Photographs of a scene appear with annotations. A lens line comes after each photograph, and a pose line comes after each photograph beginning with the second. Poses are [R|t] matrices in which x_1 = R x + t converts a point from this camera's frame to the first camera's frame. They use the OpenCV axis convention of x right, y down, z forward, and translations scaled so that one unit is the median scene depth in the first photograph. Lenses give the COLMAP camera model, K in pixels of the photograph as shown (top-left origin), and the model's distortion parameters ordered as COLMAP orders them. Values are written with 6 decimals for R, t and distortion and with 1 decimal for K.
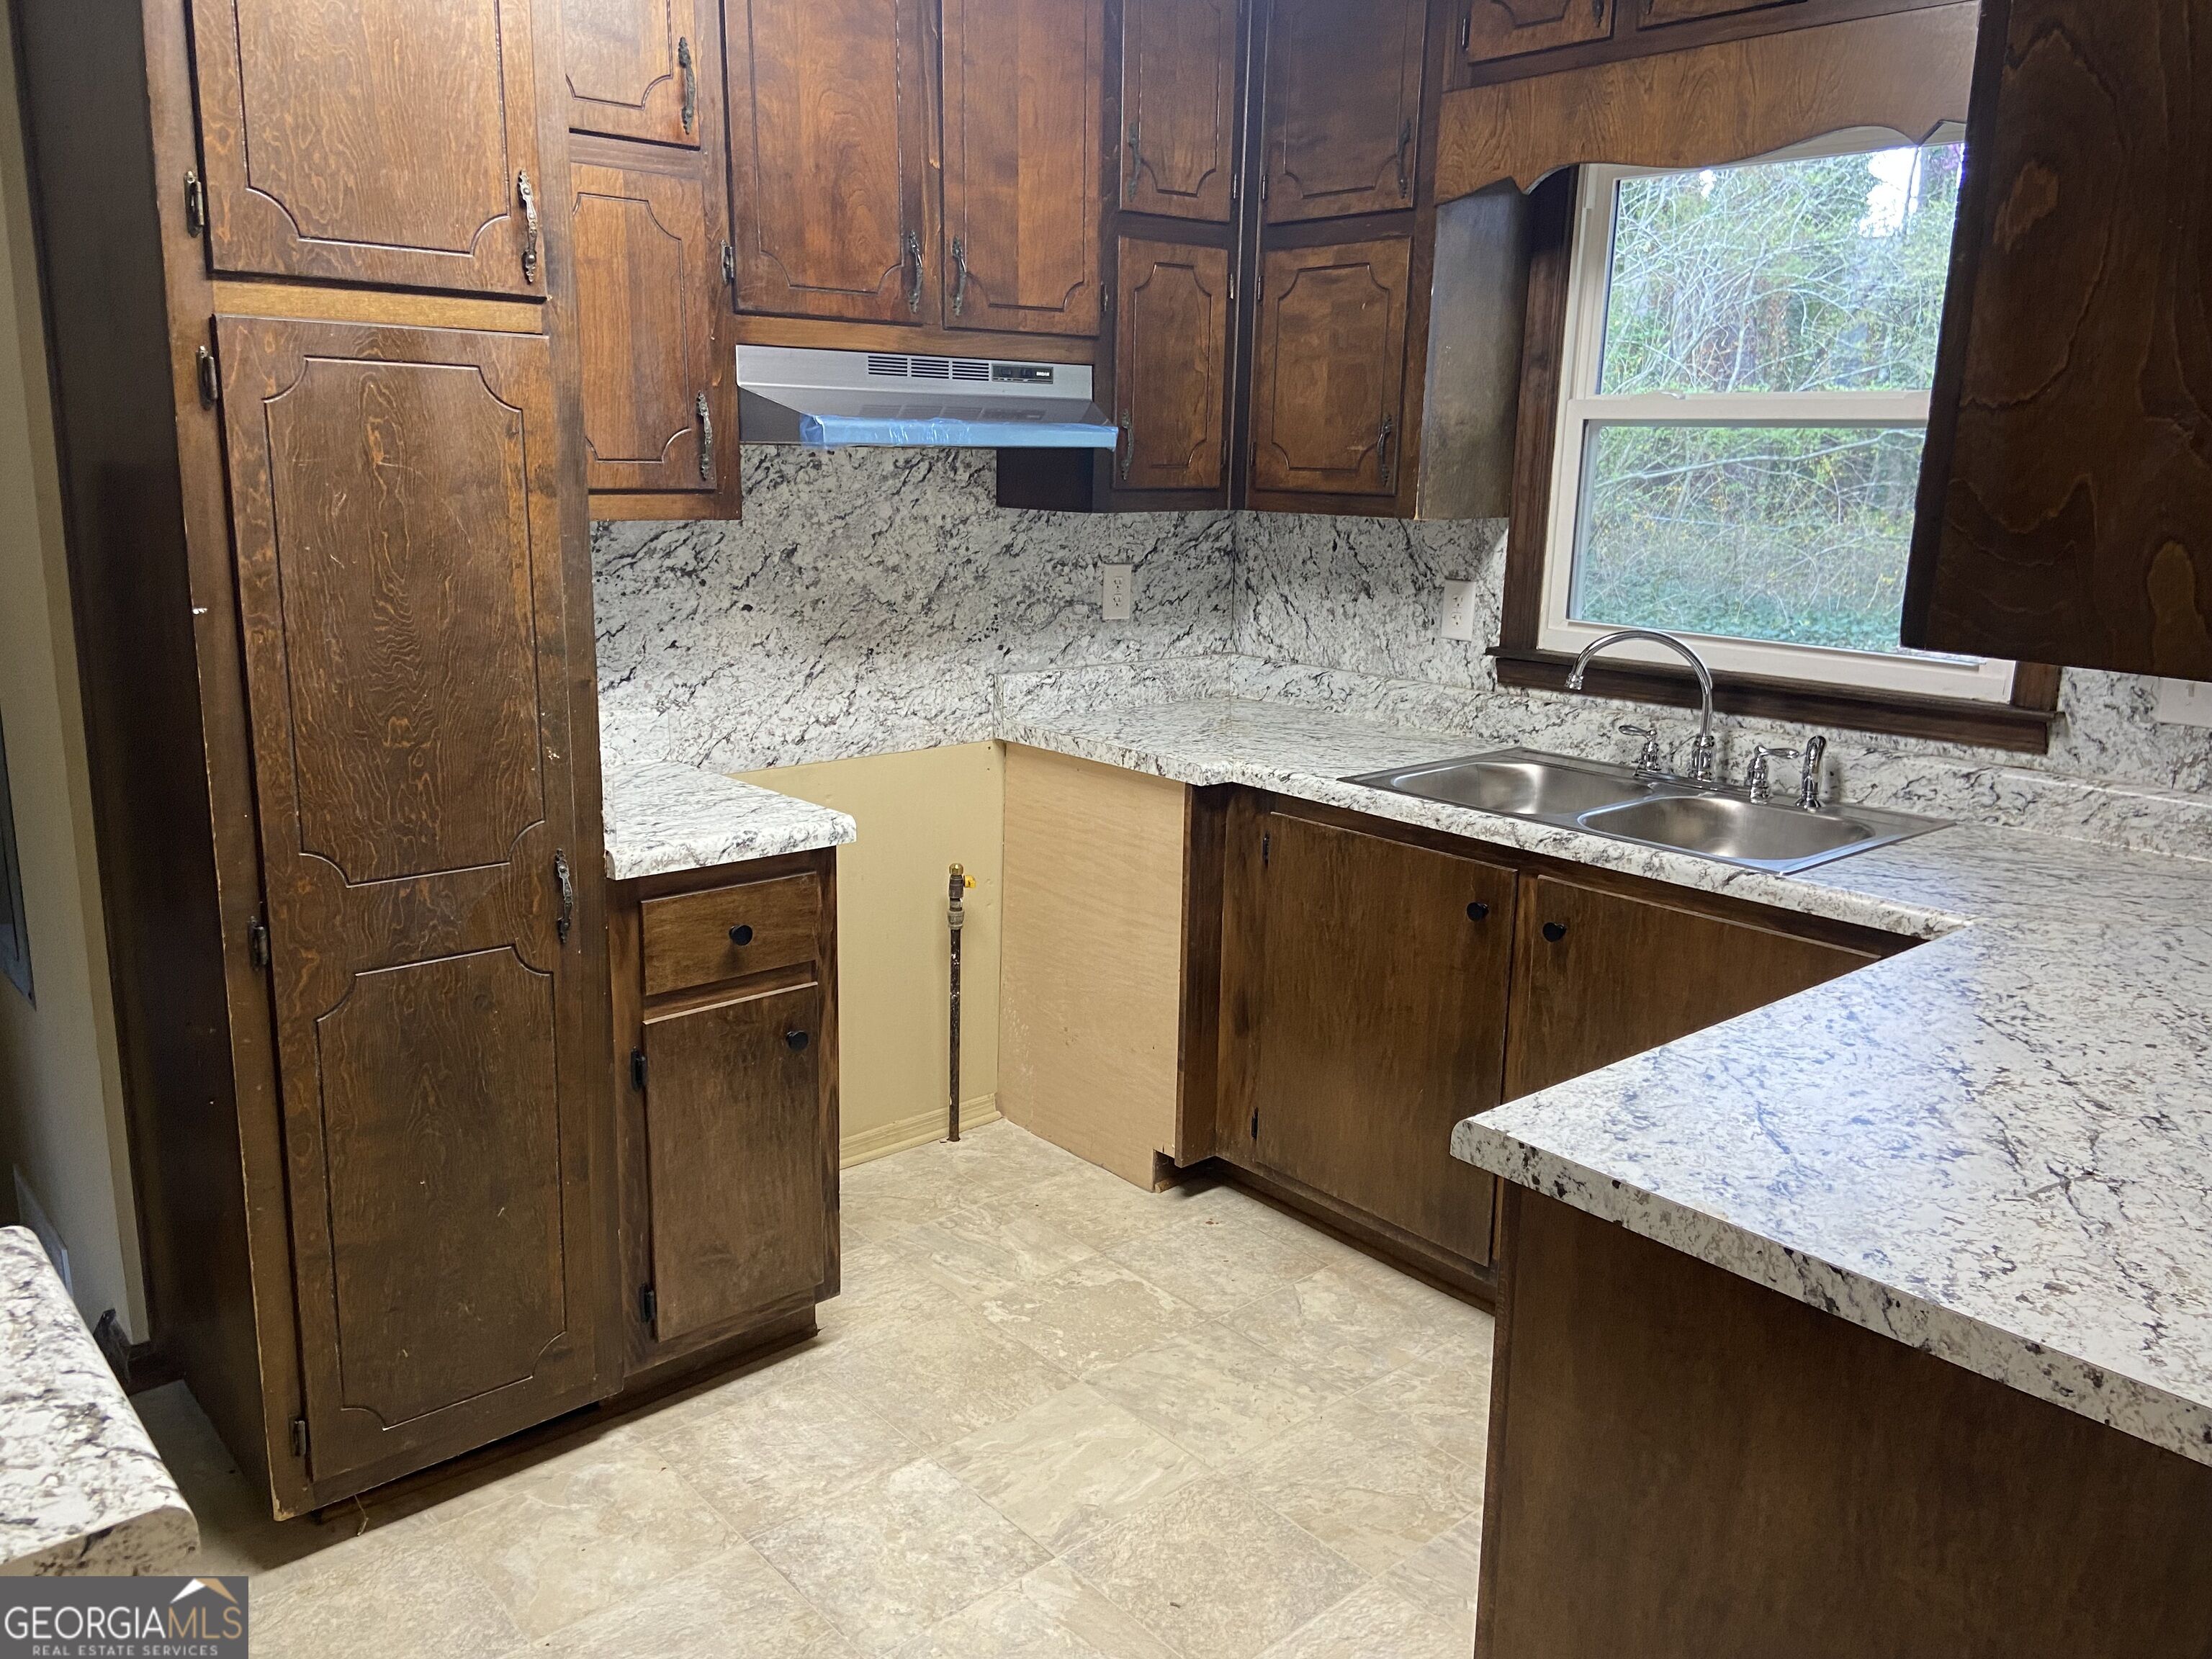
lens RADIAL K [[1667.9, 0, 1090.0], [0, 1667.9, 775.4], [0, 0, 1]] dist [0.084971, -0.091178]
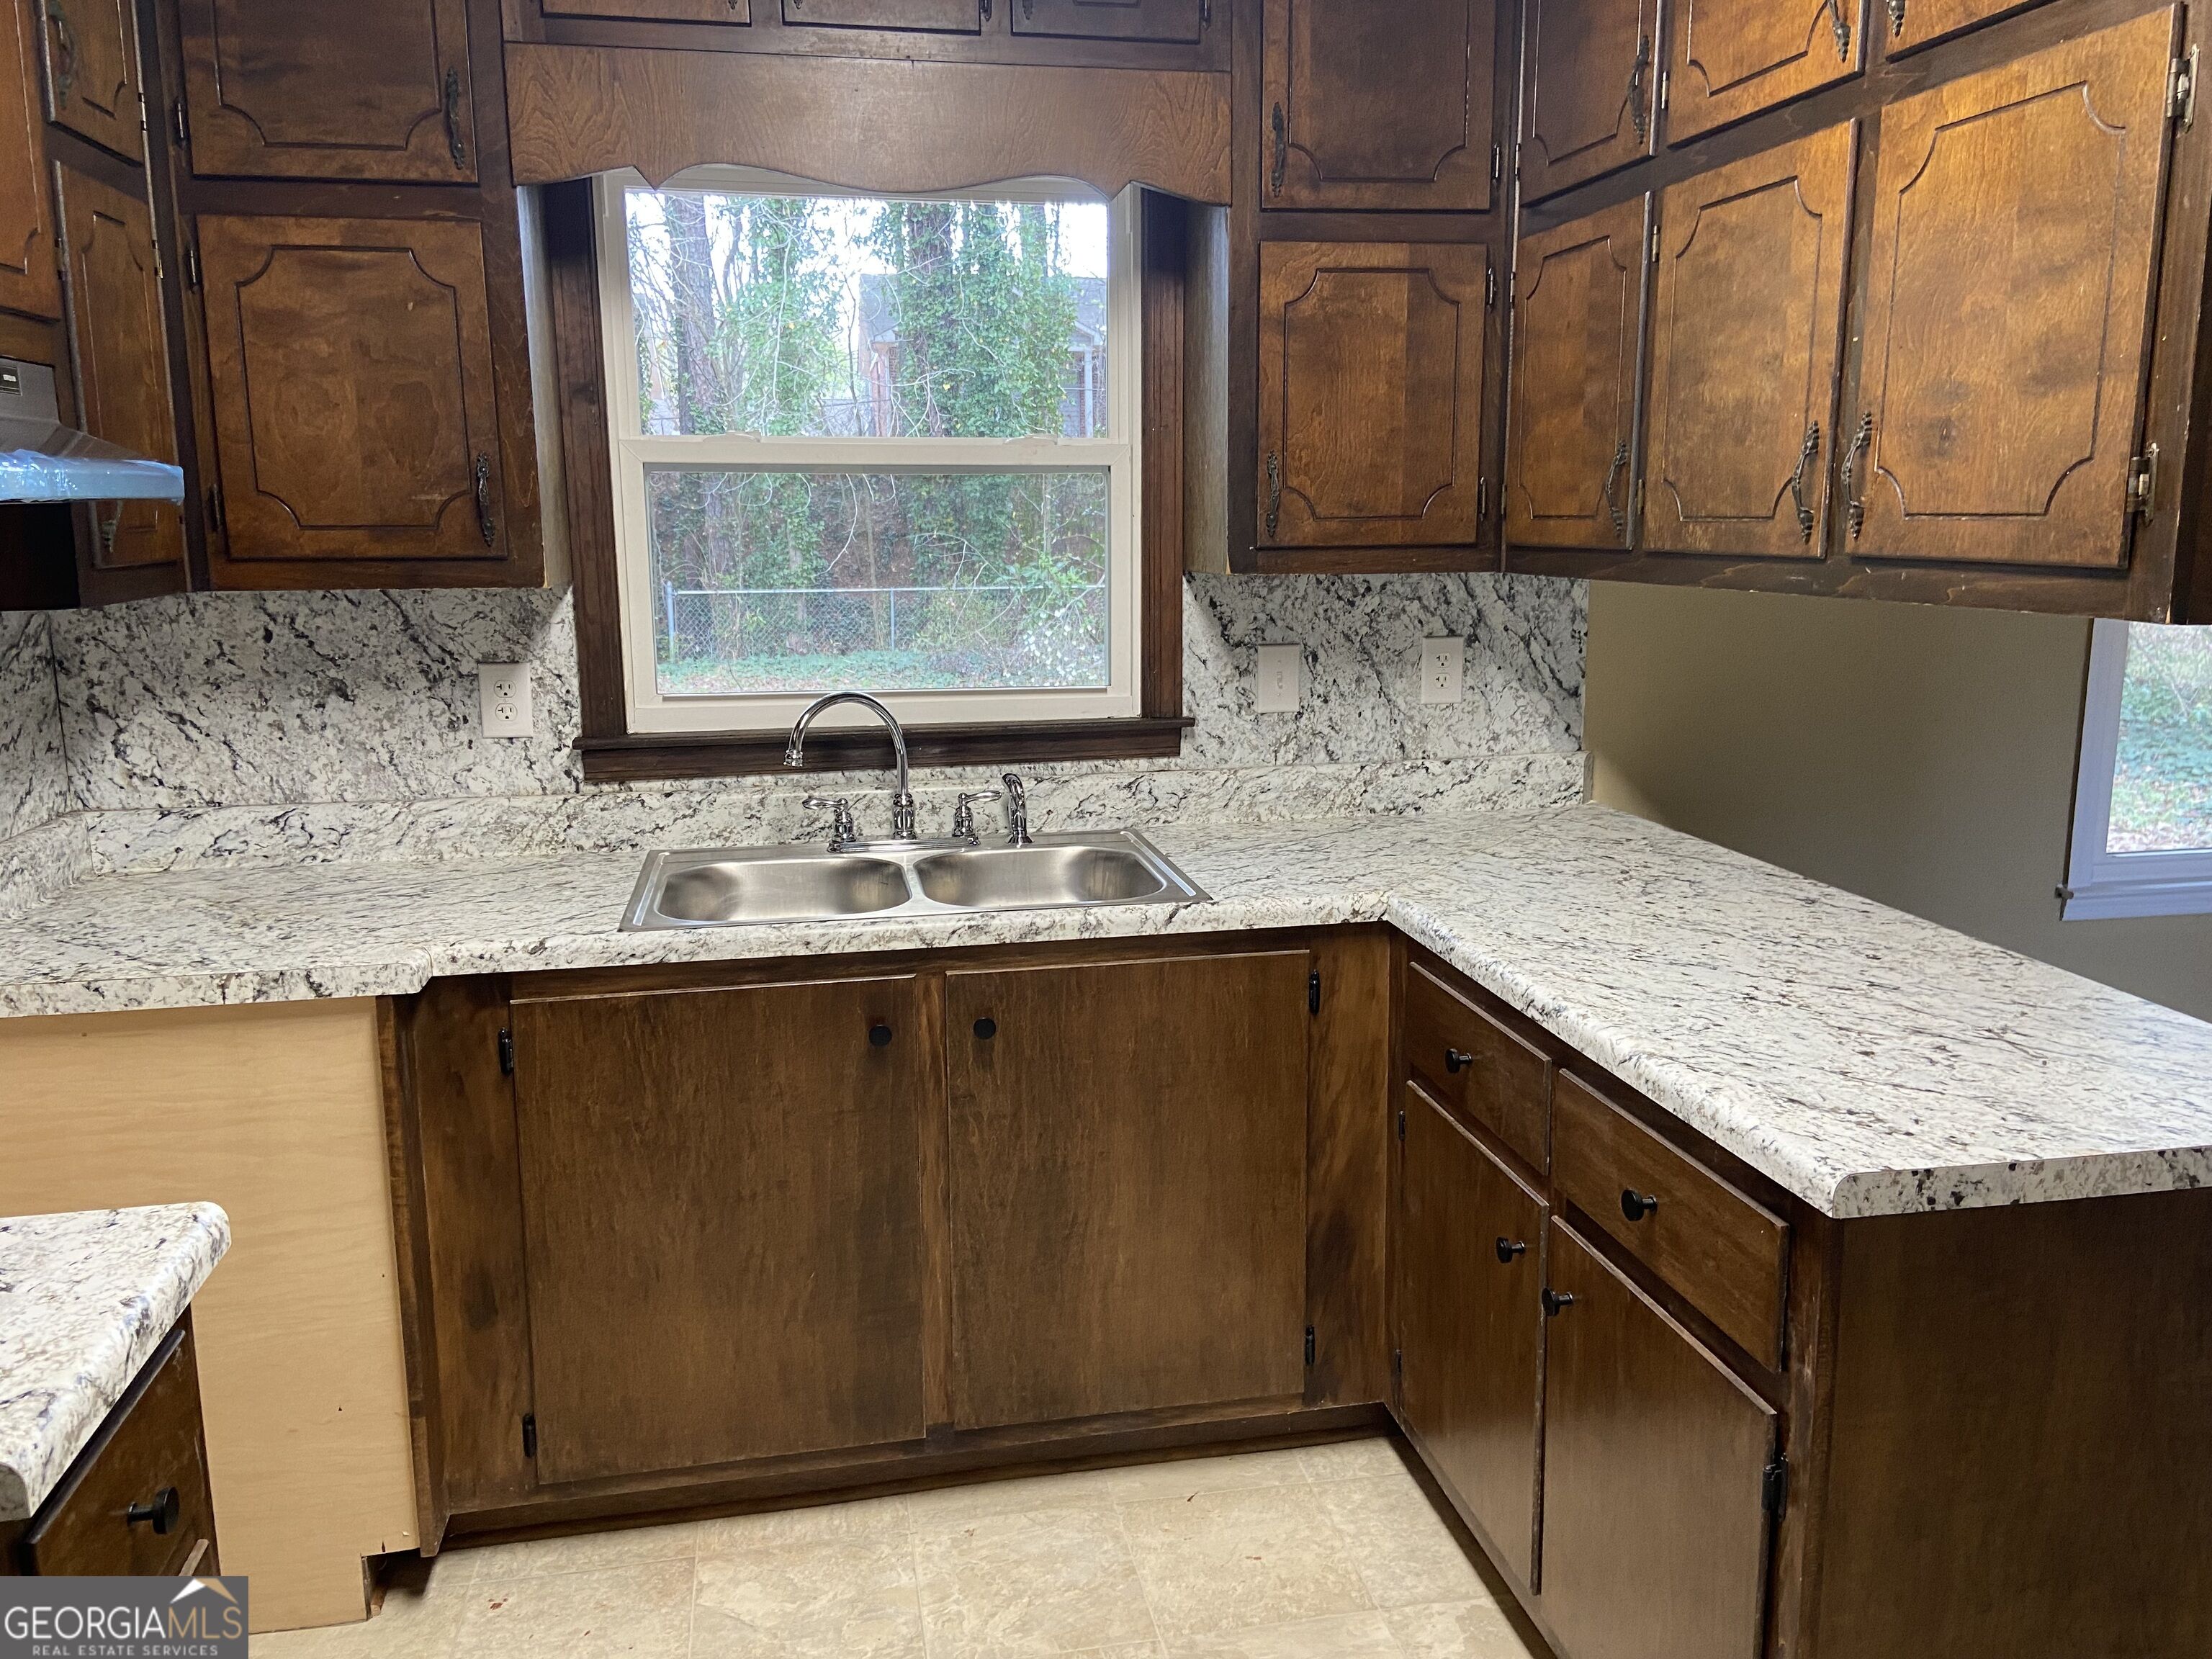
lens RADIAL K [[1667.9, 0, 1095.2], [0, 1667.9, 775.2], [0, 0, 1]] dist [0.084971, -0.091178]
pose [[0.497547, -0.157552, 0.853009, -0.385906], [0.186346, 0.979822, 0.072281, -0.082338], [-0.847185, 0.122992, 0.516867, 0.422317]]
